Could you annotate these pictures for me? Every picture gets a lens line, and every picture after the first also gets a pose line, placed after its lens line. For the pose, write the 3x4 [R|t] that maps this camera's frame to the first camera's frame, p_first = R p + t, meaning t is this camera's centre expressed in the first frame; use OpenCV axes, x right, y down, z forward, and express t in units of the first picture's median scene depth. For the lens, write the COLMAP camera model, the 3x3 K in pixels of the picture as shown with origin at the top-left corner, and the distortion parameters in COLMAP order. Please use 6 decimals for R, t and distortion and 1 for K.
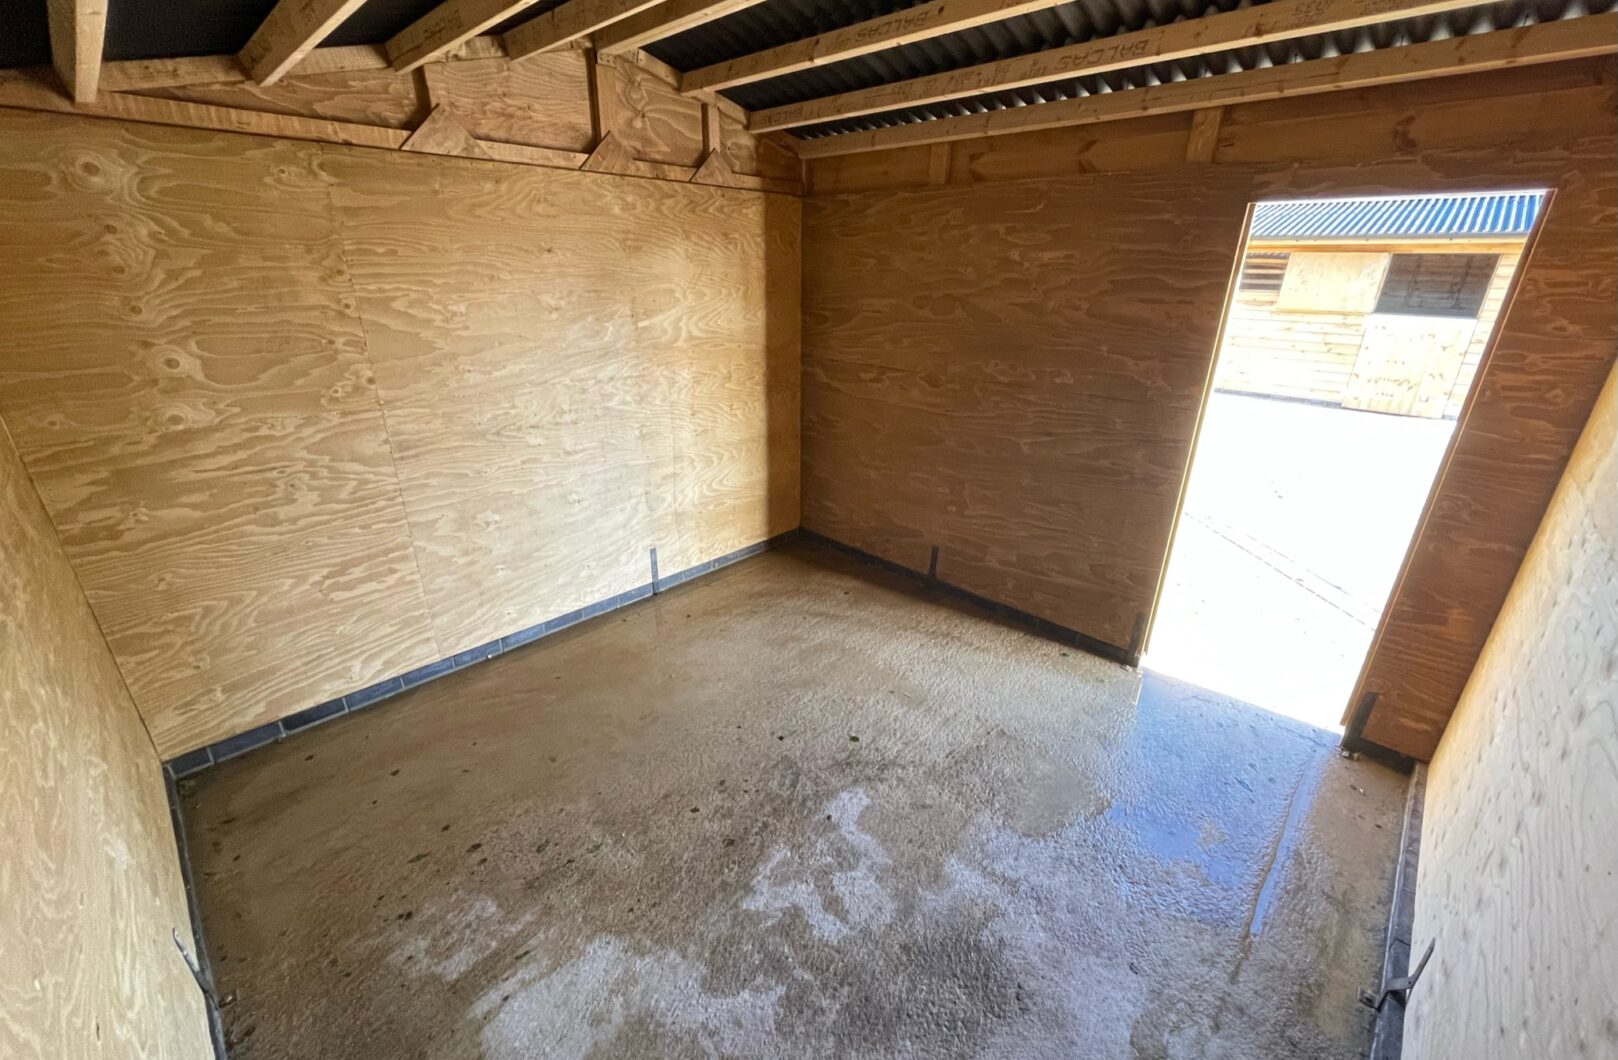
lens RADIAL K [[650.6, 0, 818.6], [0, 650.6, 533.7], [0, 0, 1]] dist [-0.007896, 0.000836]
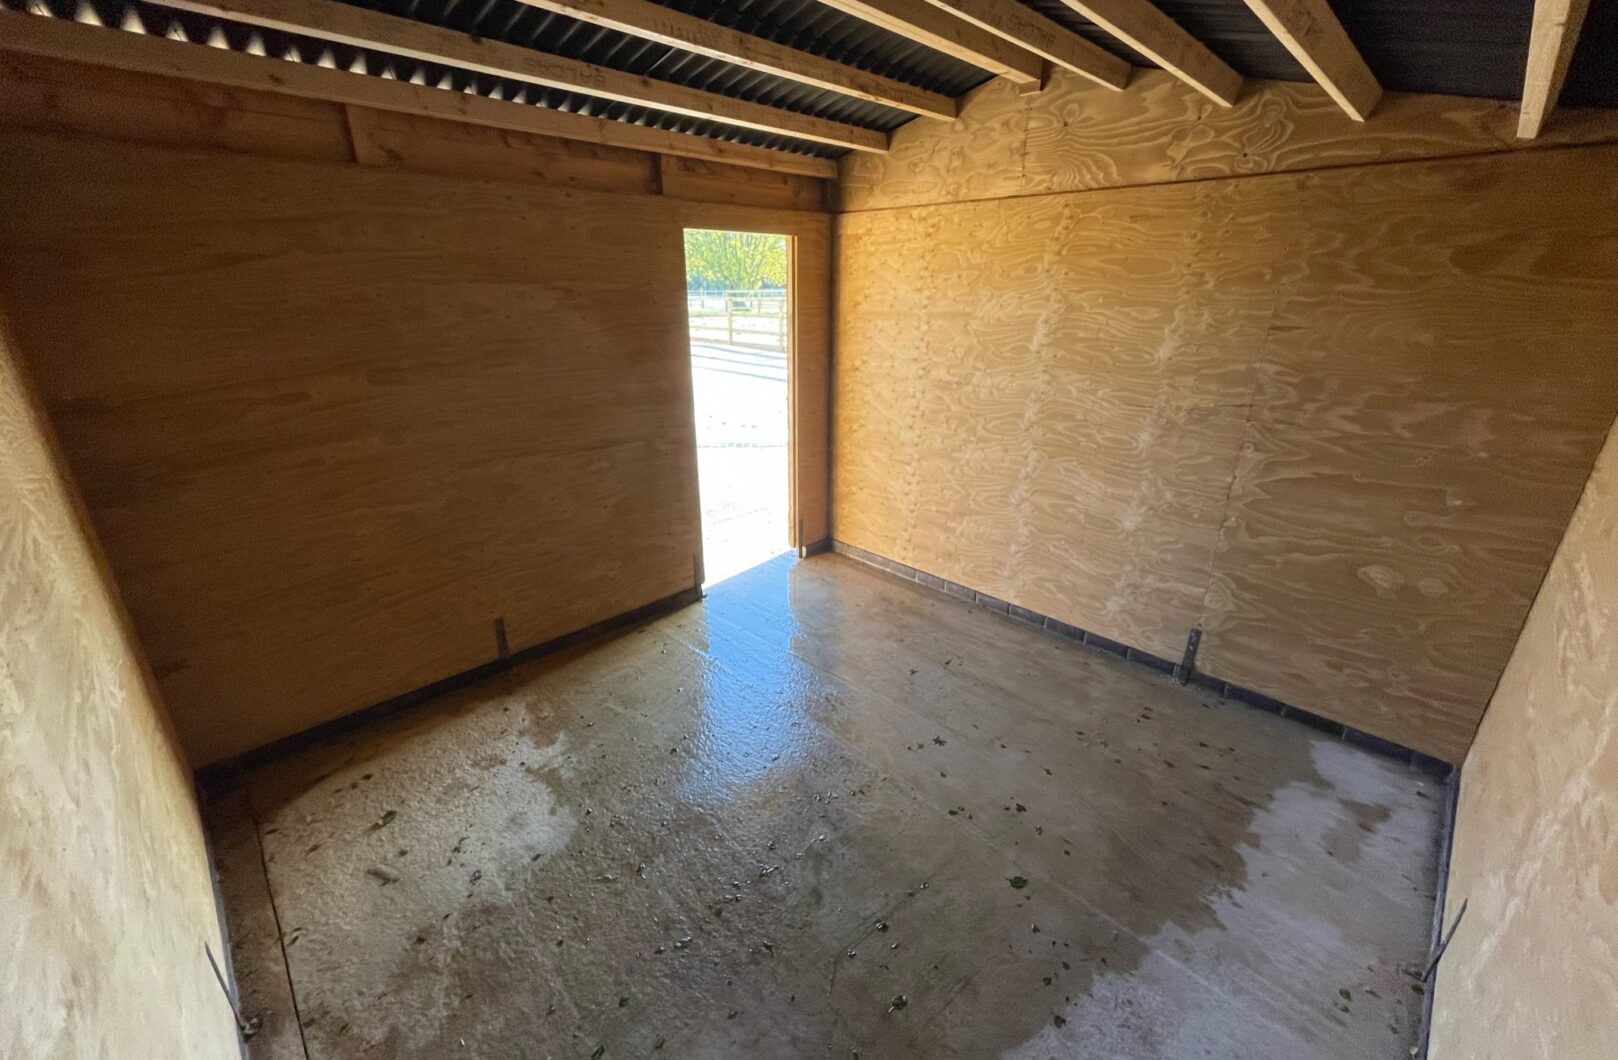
lens RADIAL K [[650.6, 0, 819.7], [0, 650.6, 526.6], [0, 0, 1]] dist [-0.007896, 0.000836]
pose [[0.021680, -0.361900, 0.931965, -0.760975], [0.369397, 0.869119, 0.328903, -0.293065], [-0.929019, 0.337134, 0.152528, 0.689671]]
